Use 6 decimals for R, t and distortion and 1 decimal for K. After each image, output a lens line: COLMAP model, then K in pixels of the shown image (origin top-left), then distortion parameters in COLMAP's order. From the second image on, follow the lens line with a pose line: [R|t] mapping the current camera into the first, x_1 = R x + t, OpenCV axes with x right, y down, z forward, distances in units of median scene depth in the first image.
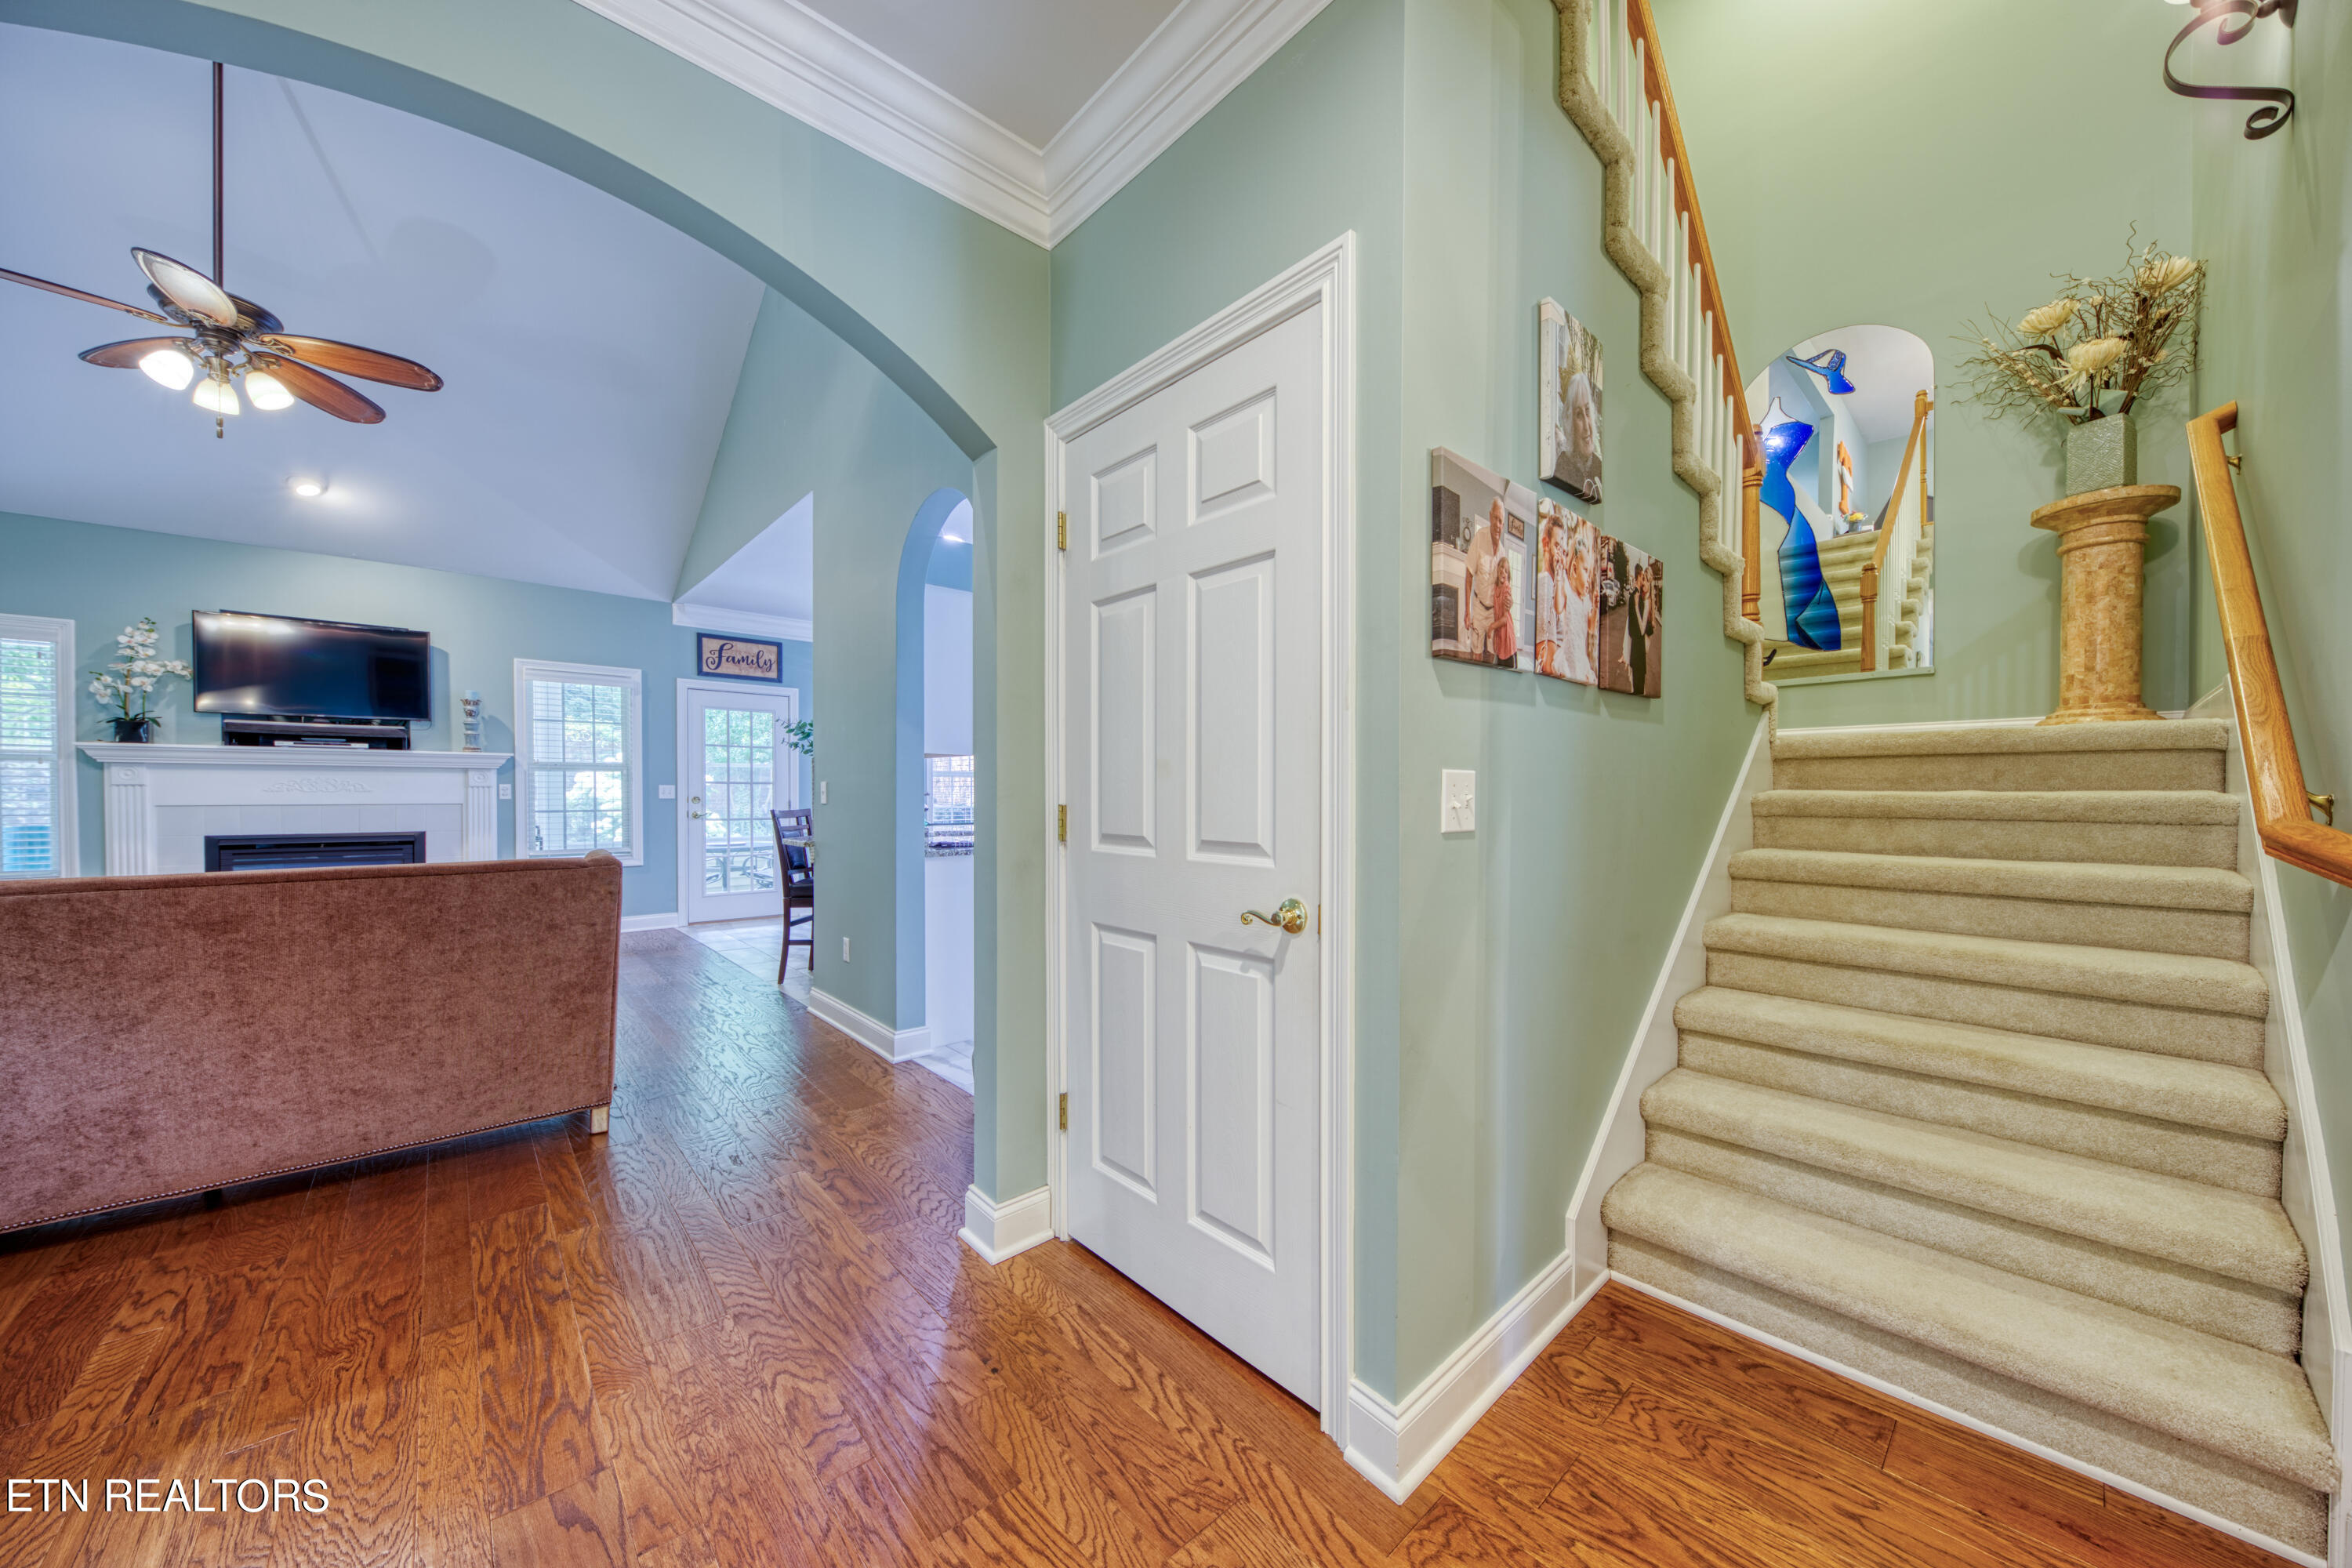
lens RADIAL K [[827.4, 0, 1207.3], [0, 827.4, 812.1], [0, 0, 1]] dist [-0.002514, -0.002290]
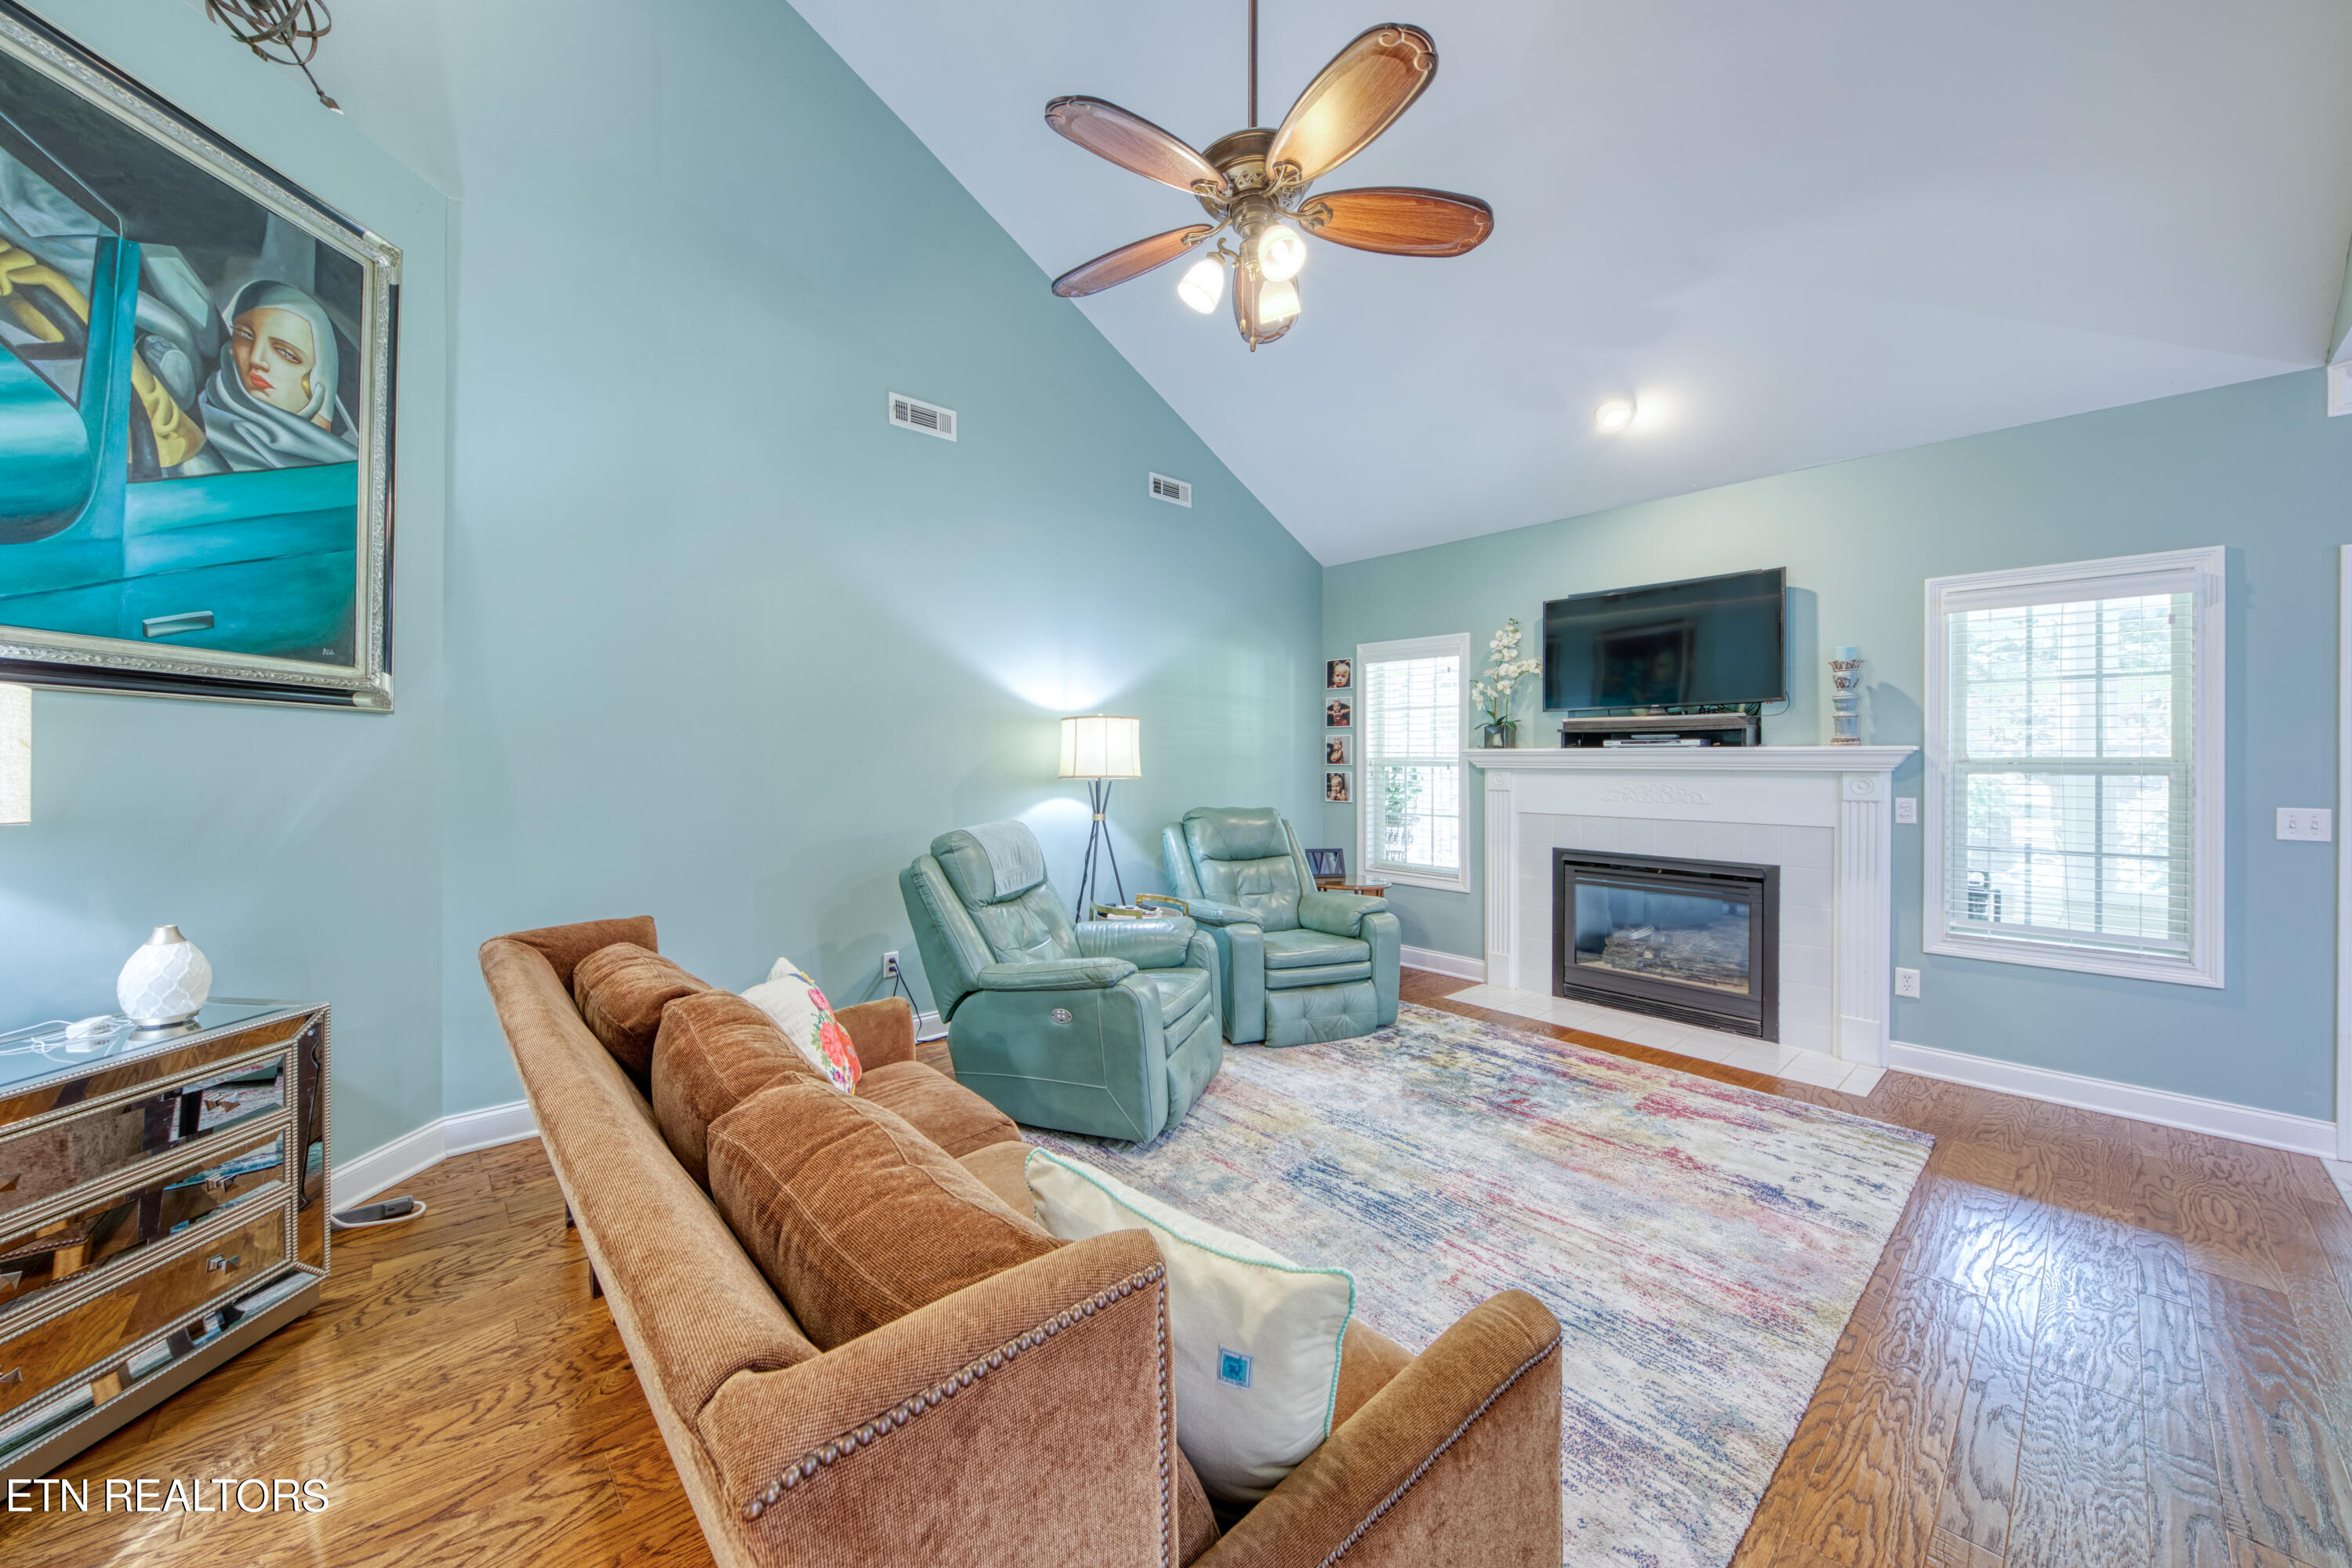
lens RADIAL K [[827.4, 0, 1109.9], [0, 827.4, 757.9], [0, 0, 1]] dist [-0.002514, -0.002290]
pose [[-0.045464, -0.000279, -0.998966, -0.286406], [-0.017080, 0.999854, 0.000498, -0.061767], [0.998820, 0.017085, -0.045462, 0.545177]]
